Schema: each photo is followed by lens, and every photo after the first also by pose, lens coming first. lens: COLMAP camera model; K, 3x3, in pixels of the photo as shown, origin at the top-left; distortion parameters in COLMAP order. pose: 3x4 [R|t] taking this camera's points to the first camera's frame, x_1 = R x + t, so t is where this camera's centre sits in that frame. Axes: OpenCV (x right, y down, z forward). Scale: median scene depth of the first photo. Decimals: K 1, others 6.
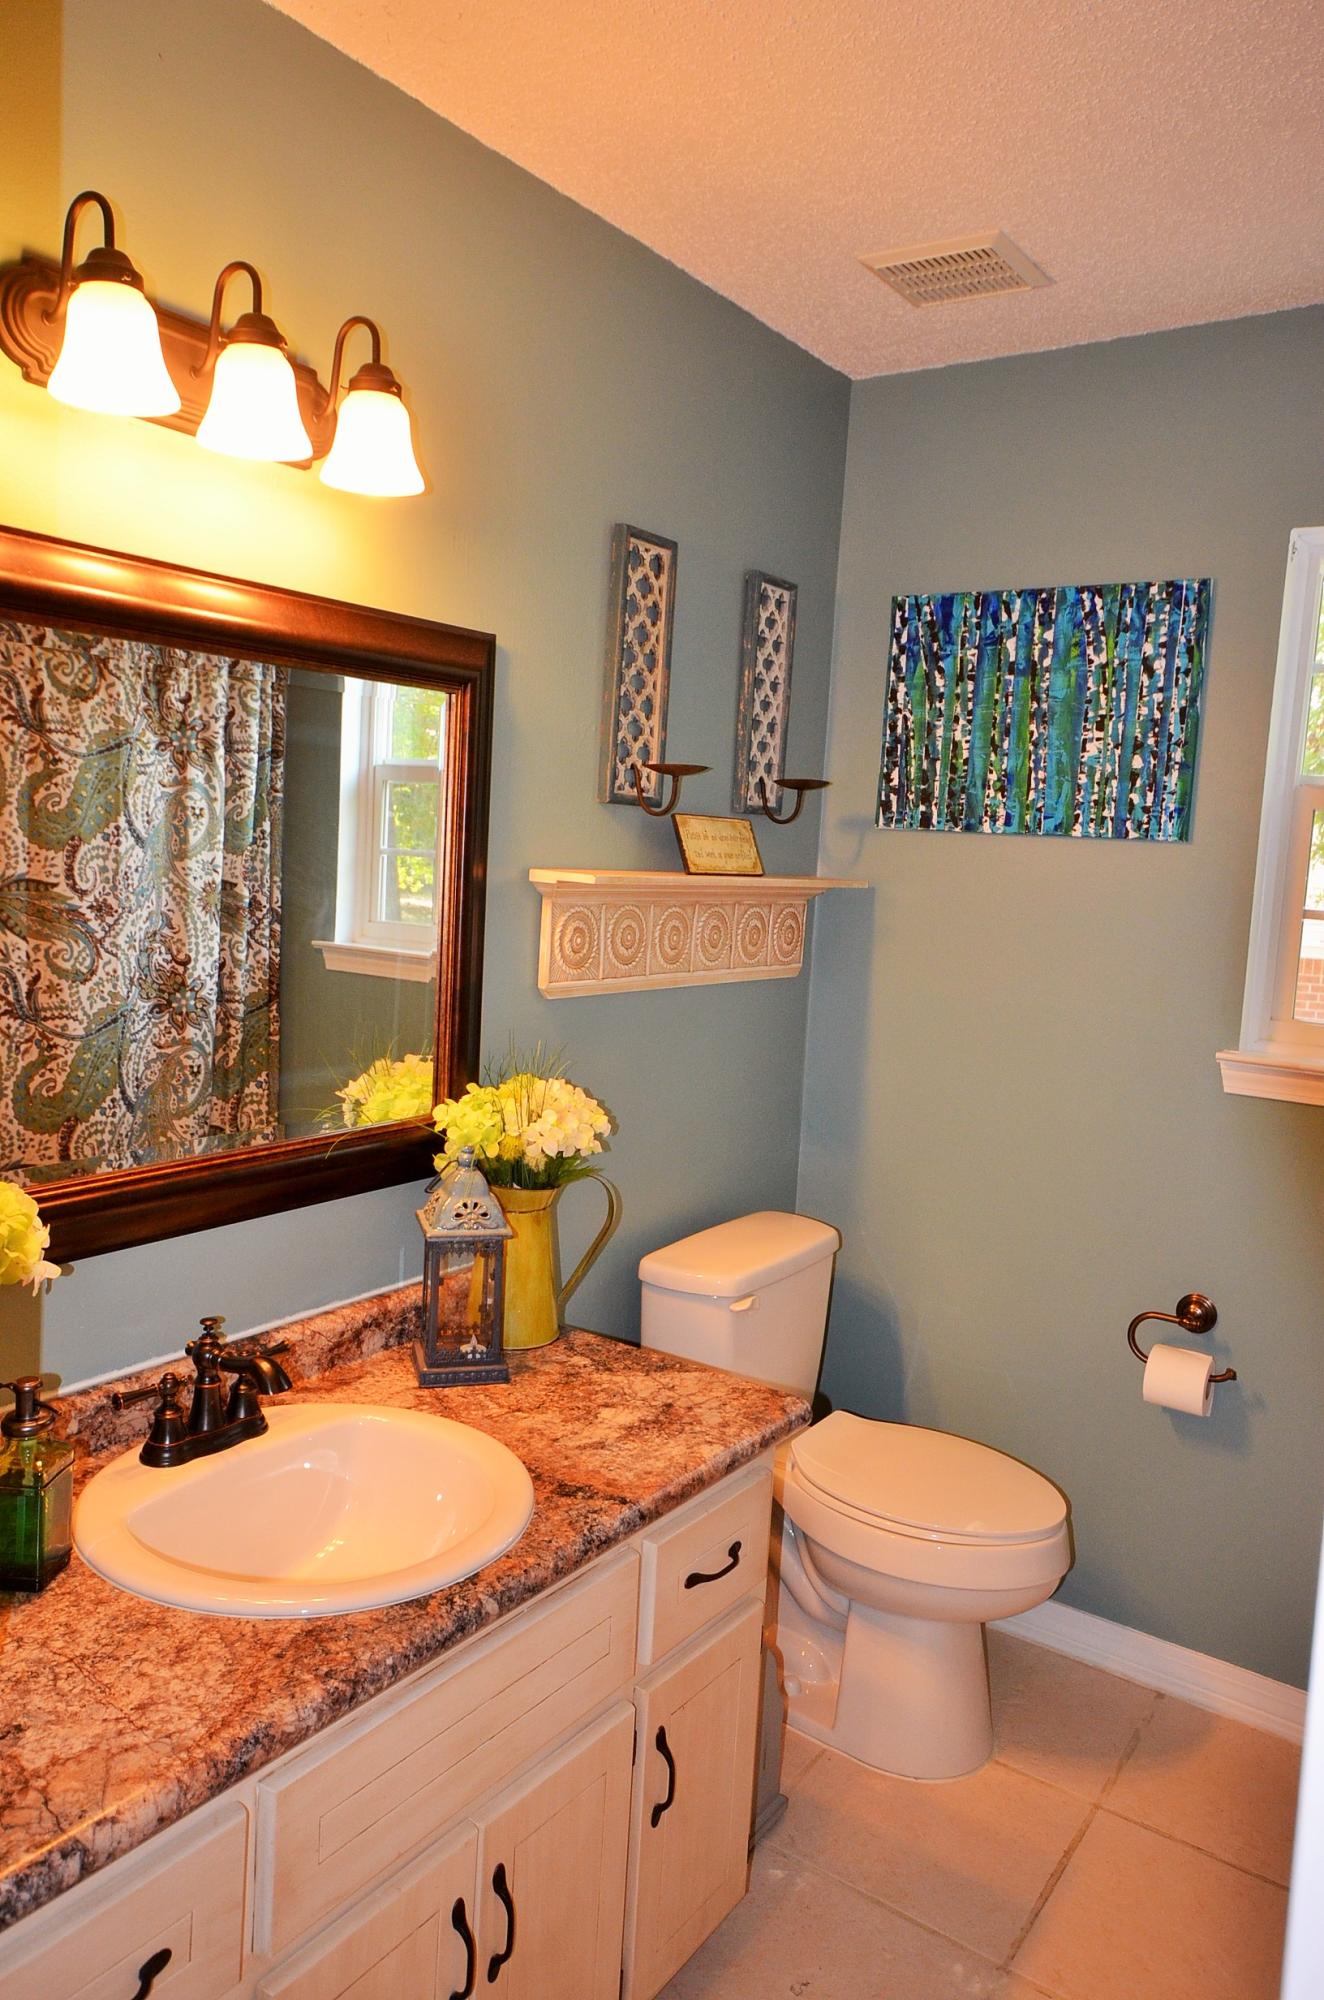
lens RADIAL K [[1437.5, 0, 663.2], [0, 1437.5, 992.2], [0, 0, 1]] dist [0.008940, 0.001534]
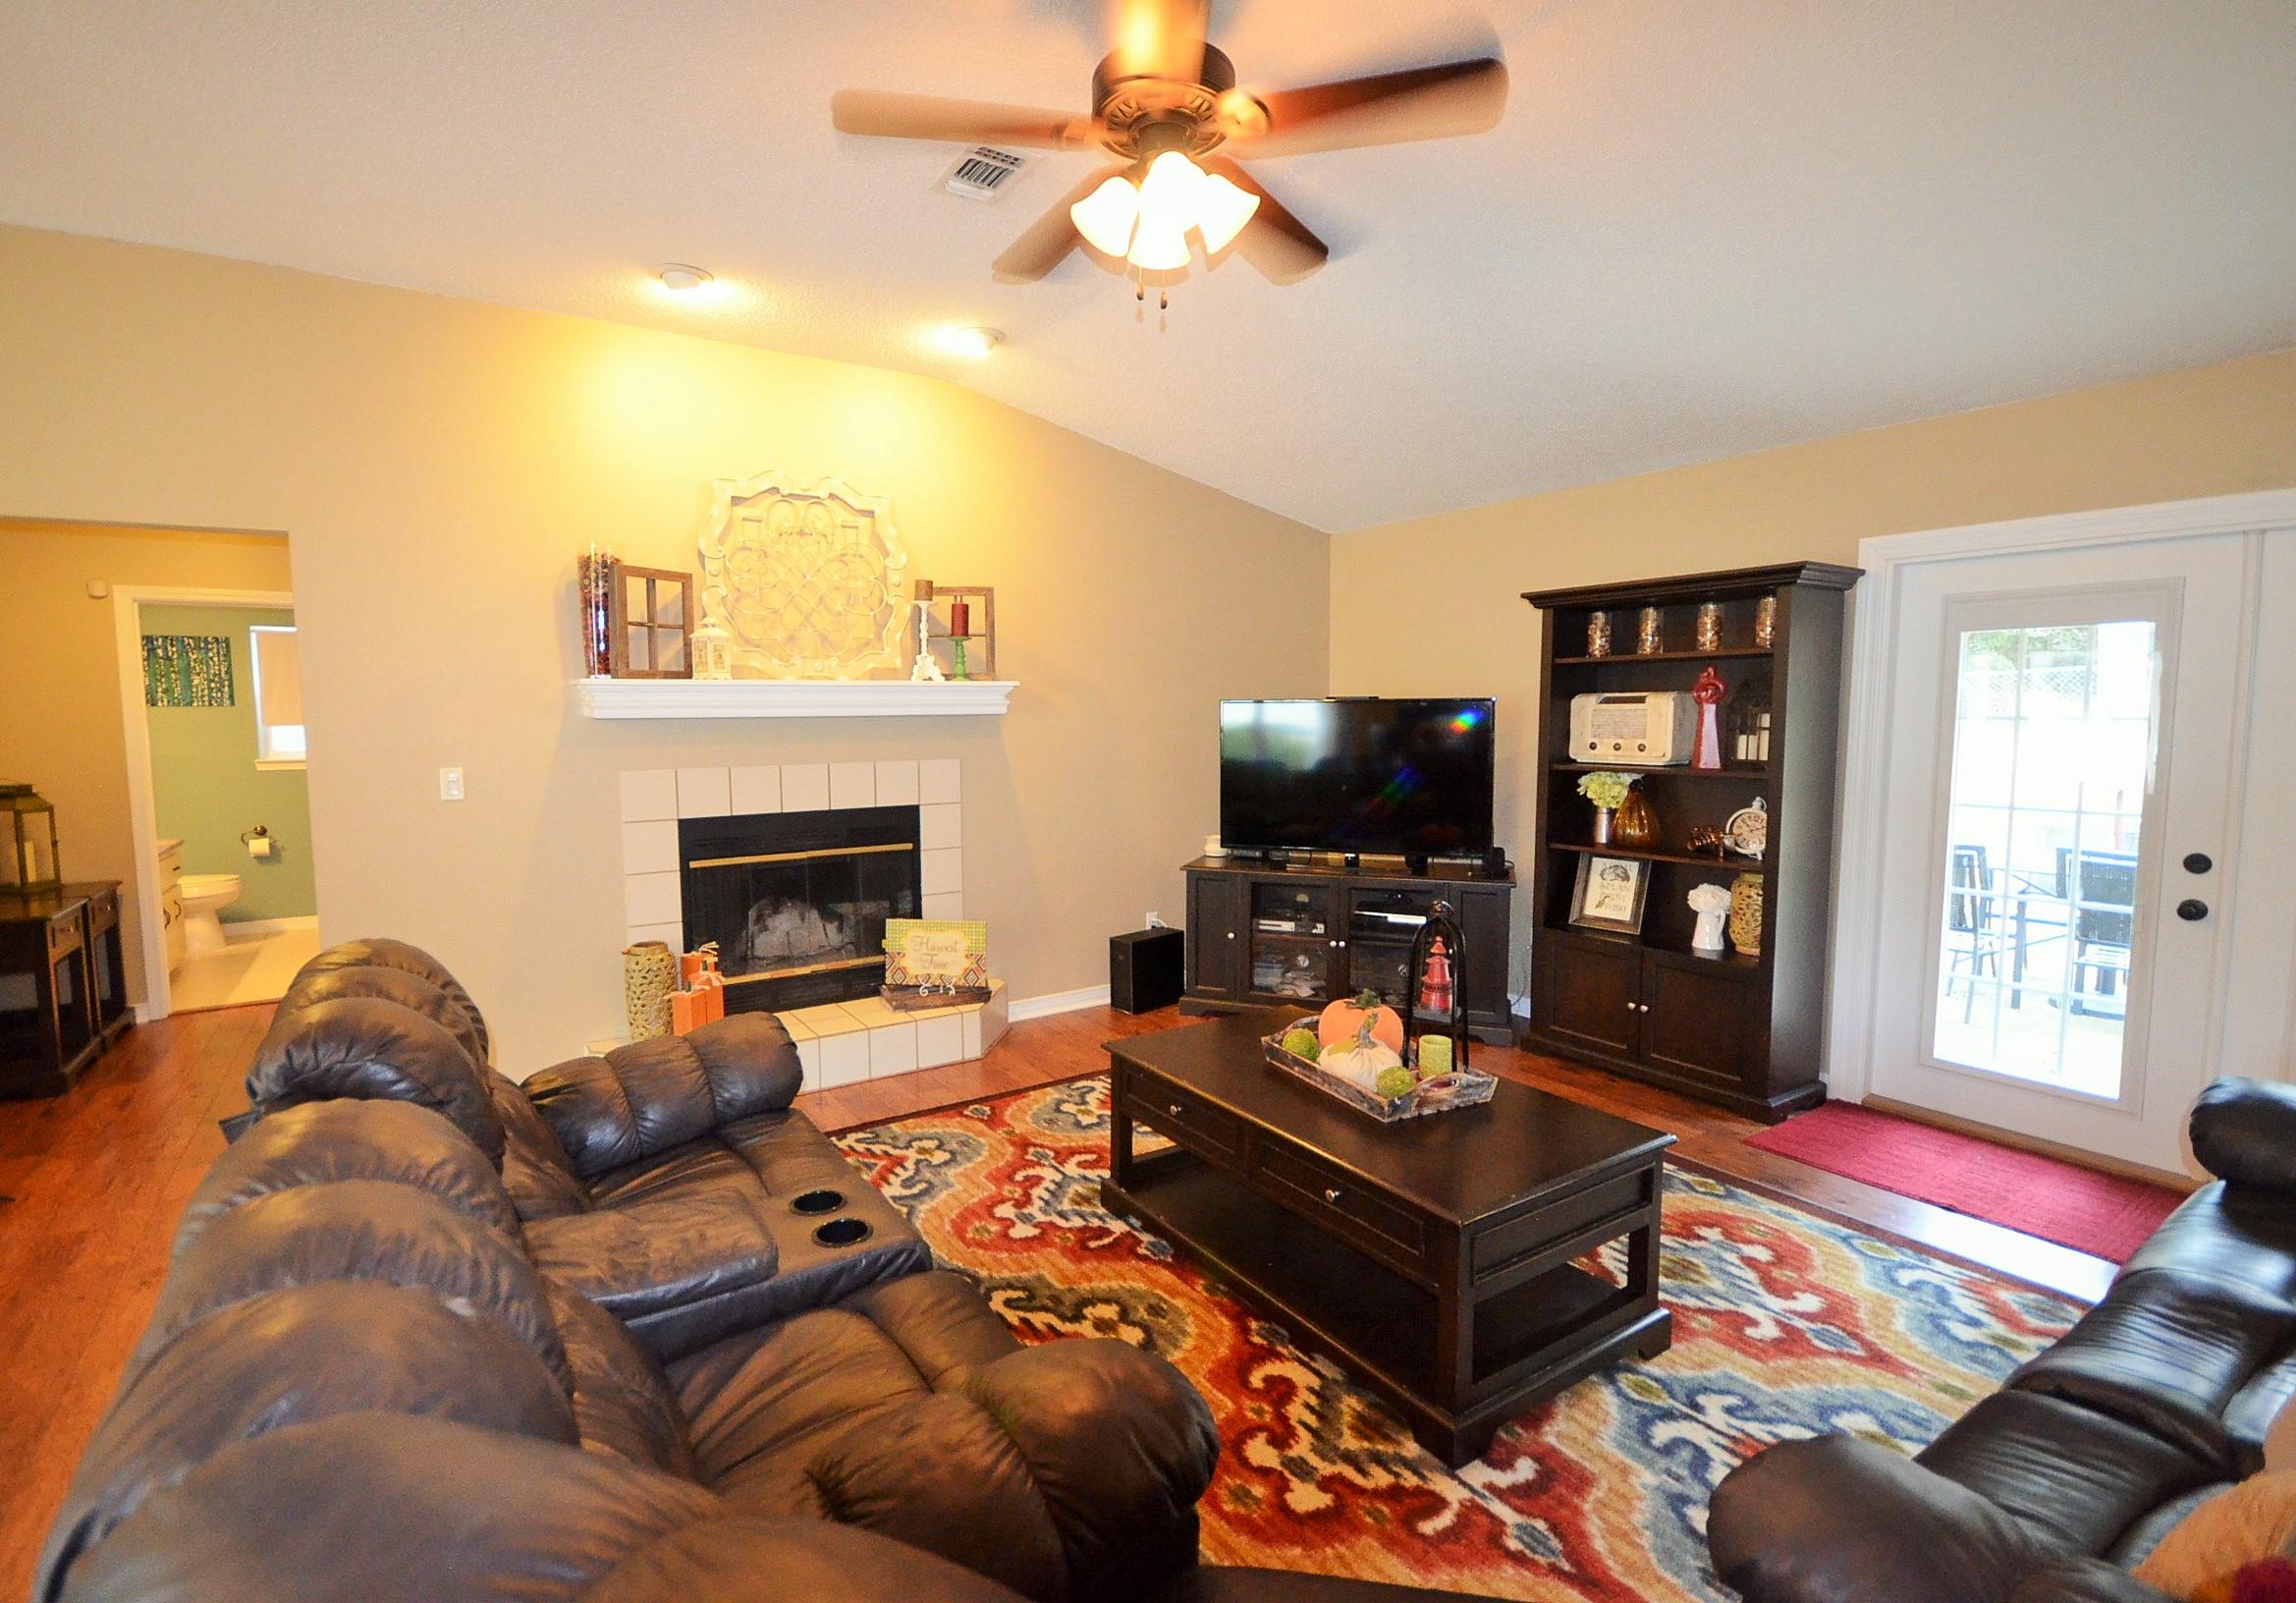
lens RADIAL K [[1085.8, 0, 1147.5], [0, 1085.8, 803.8], [0, 0, 1]] dist [-0.015758, -0.000971]
pose [[0.367008, -0.138491, 0.919851, -1.354114], [0.124294, 0.987289, 0.099053, 0.164118], [-0.921877, 0.077978, 0.379556, -2.212806]]
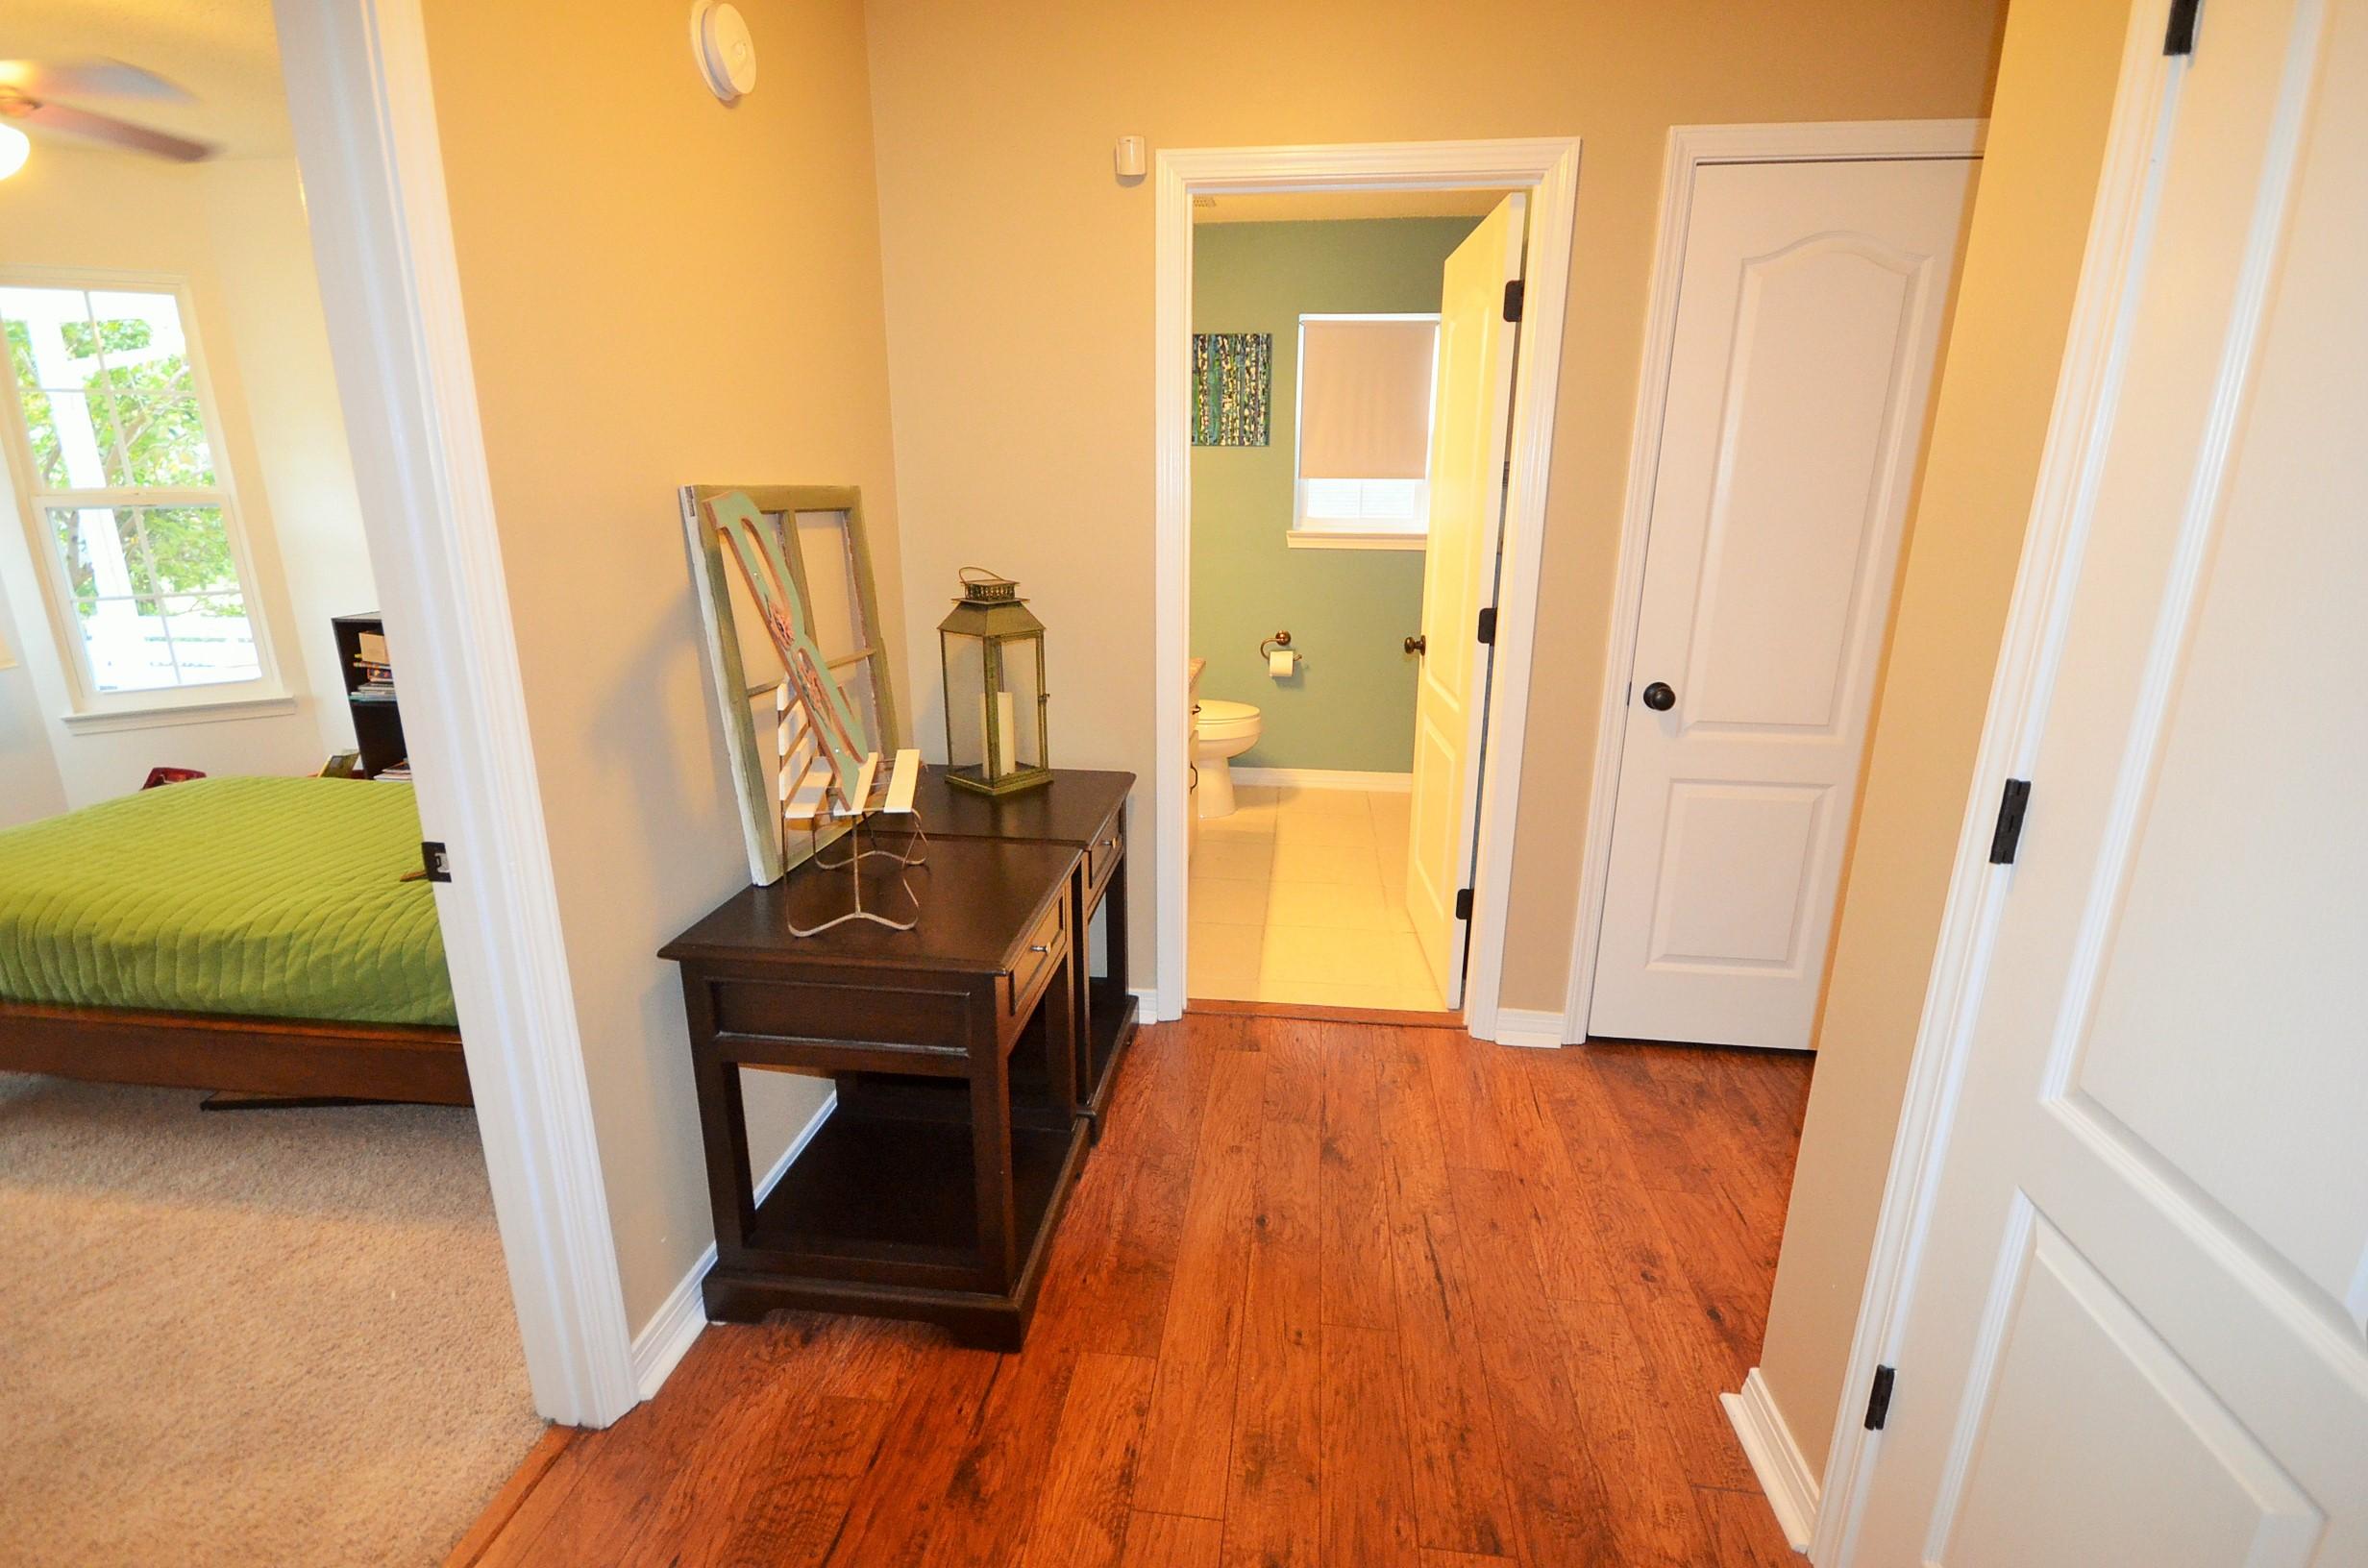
lens RADIAL K [[1070.0, 0, 1195.0], [0, 1070.0, 789.5], [0, 0, 1]] dist [-0.014270, -0.001429]
pose [[0.879527, -0.180082, 0.440457, -0.651185], [0.090734, 0.972109, 0.216268, 0.059947], [-0.467119, -0.150250, 0.871335, -0.615716]]
